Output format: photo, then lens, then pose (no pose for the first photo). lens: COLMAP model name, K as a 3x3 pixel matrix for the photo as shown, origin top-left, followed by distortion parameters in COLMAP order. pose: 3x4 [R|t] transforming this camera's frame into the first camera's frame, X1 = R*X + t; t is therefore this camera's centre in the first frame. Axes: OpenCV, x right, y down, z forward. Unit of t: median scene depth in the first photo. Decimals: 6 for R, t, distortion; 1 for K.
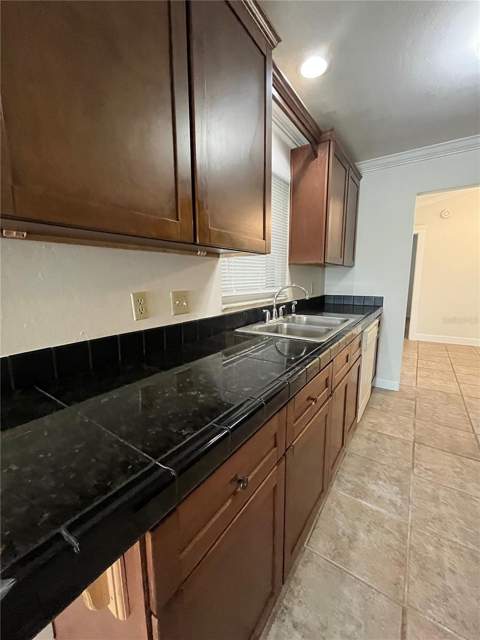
lens RADIAL K [[259.2, 0, 240.4], [0, 259.2, 319.2], [0, 0, 1]] dist [-0.004027, 0.000418]
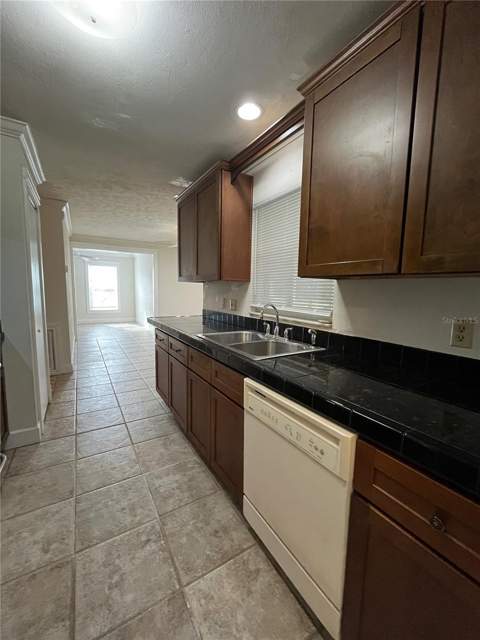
lens RADIAL K [[259.2, 0, 240.7], [0, 259.2, 324.2], [0, 0, 1]] dist [-0.004027, 0.000418]
pose [[-0.400479, 0.125343, -0.907692, 1.175348], [-0.159821, 0.965860, 0.203890, -0.246256], [0.902260, 0.226722, -0.366775, 1.320769]]
